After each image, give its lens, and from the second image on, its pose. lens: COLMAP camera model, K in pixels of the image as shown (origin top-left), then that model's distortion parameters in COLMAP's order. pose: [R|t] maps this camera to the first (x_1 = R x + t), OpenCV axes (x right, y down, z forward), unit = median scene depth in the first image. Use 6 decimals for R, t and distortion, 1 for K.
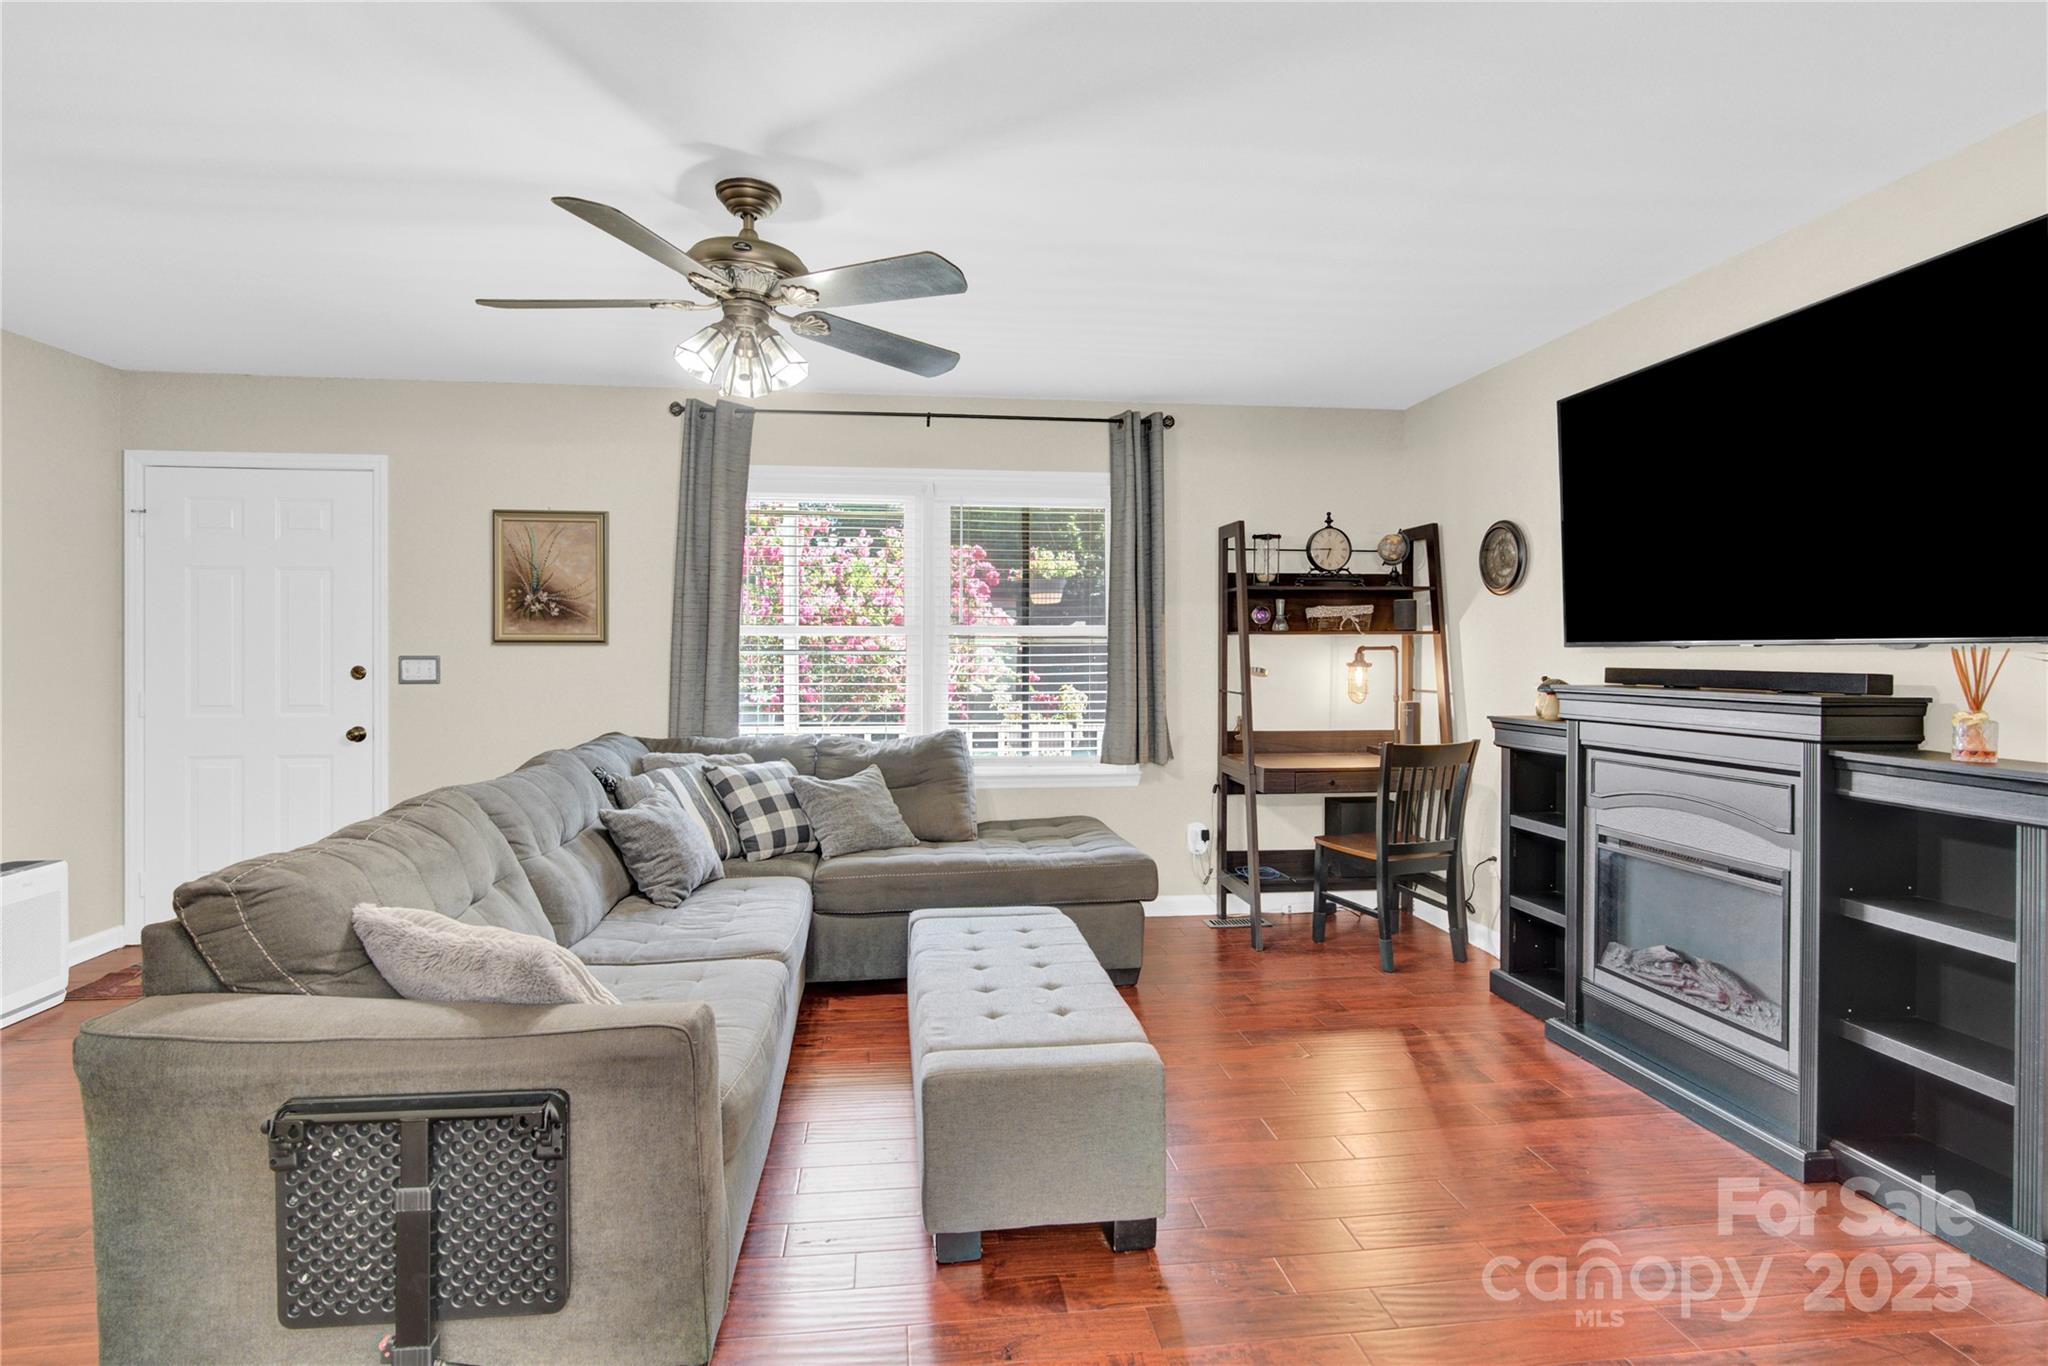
lens RADIAL K [[997.8, 0, 985.2], [0, 997.8, 664.5], [0, 0, 1]] dist [-0.007418, 0.004131]
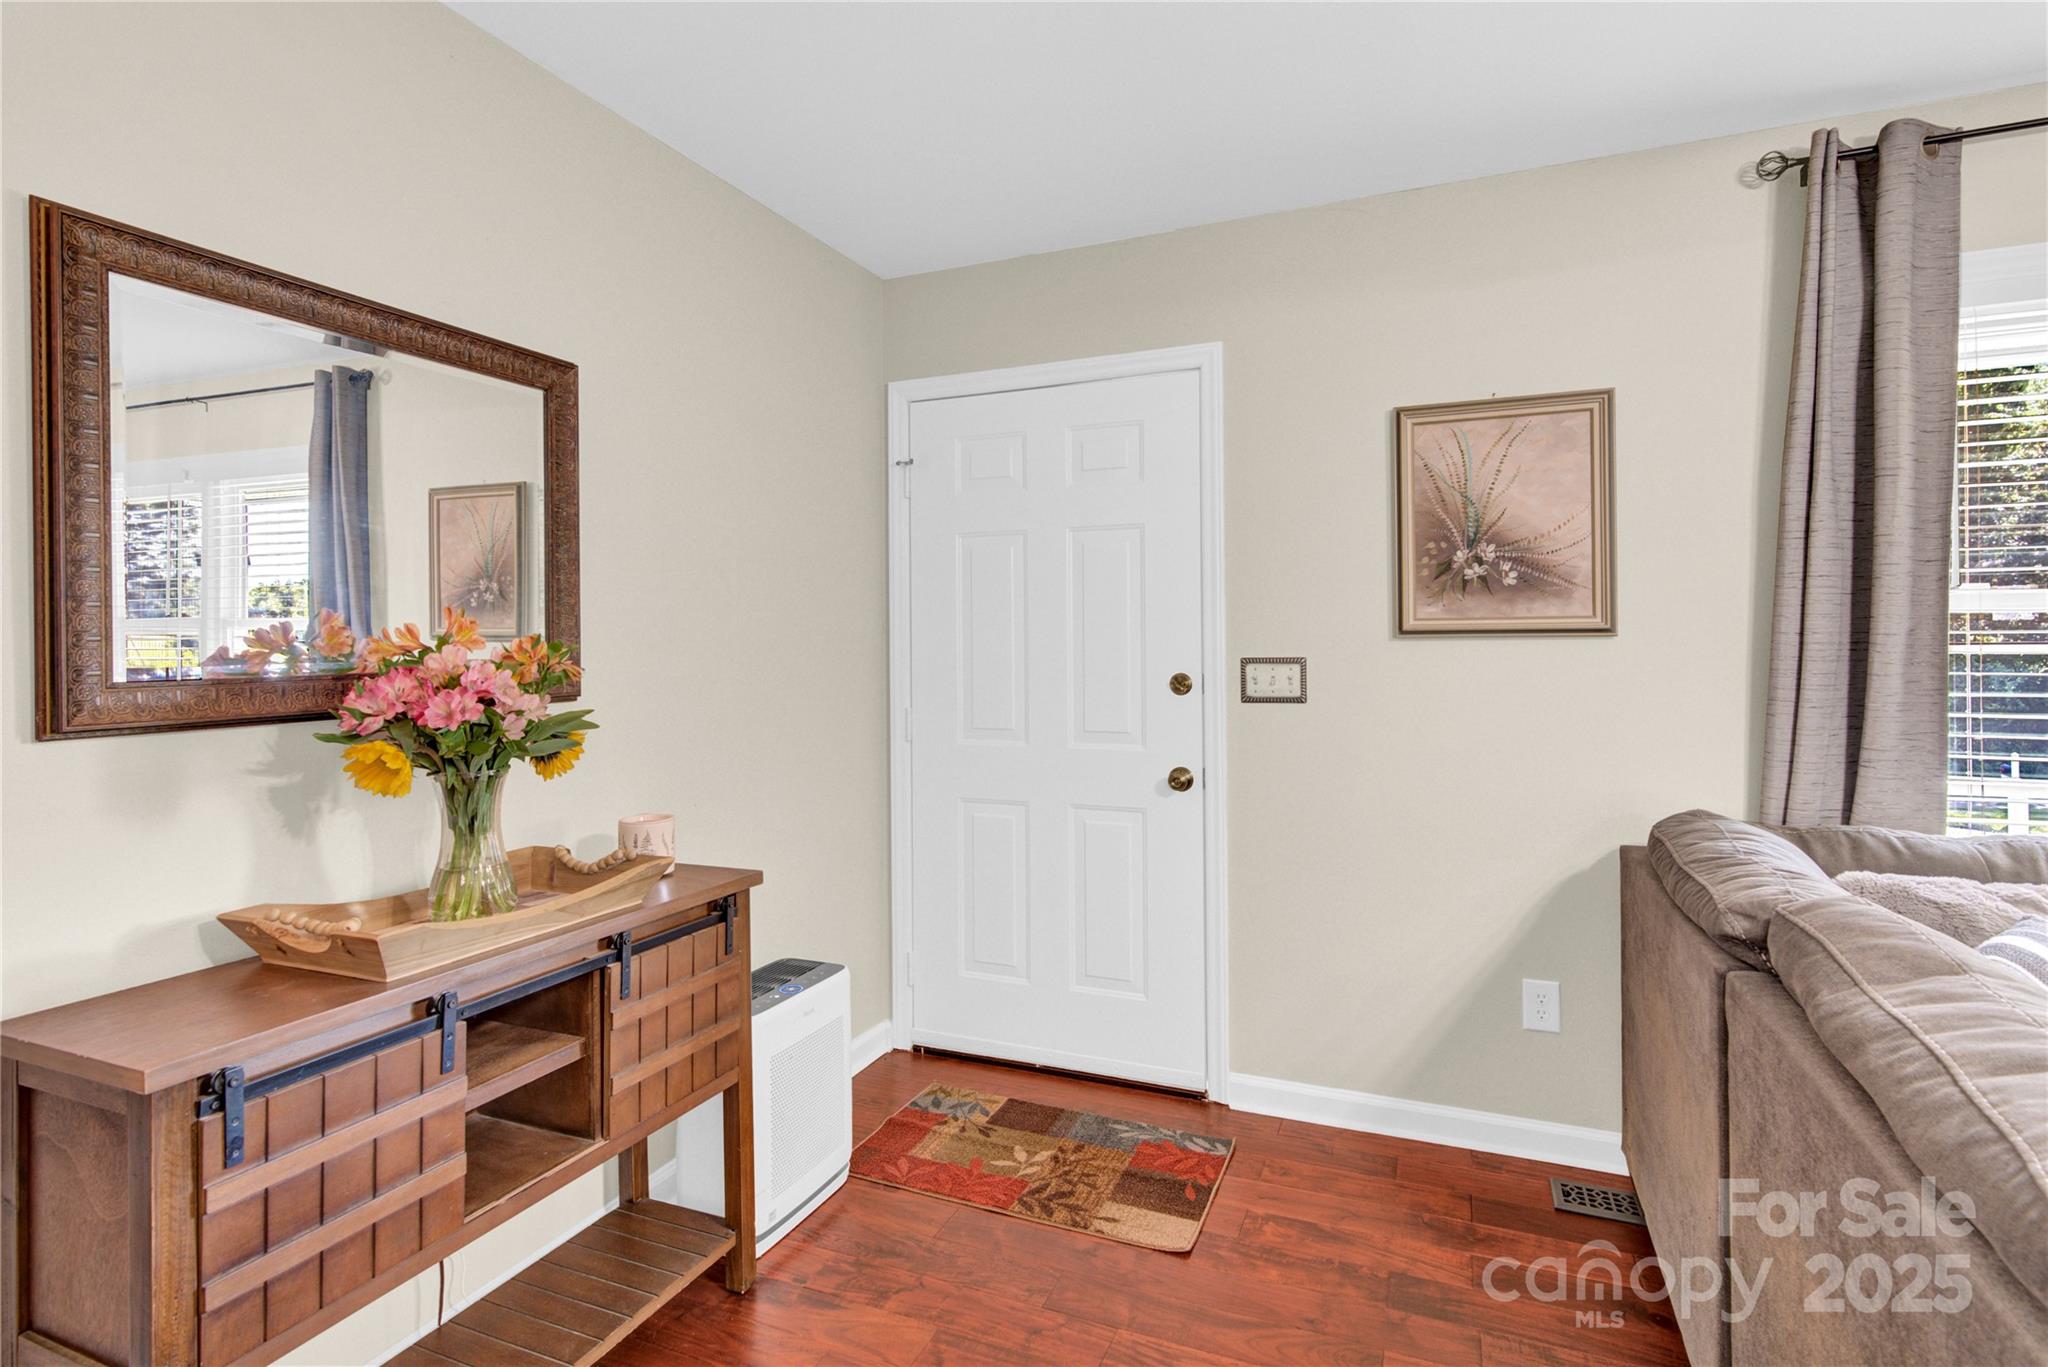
lens RADIAL K [[997.8, 0, 1009.7], [0, 997.8, 653.3], [0, 0, 1]] dist [-0.007418, 0.004131]
pose [[0.872080, -0.003127, -0.489353, -0.405323], [0.000177, 0.999982, -0.006075, -0.007326], [0.489363, 0.005212, 0.872065, 0.377740]]
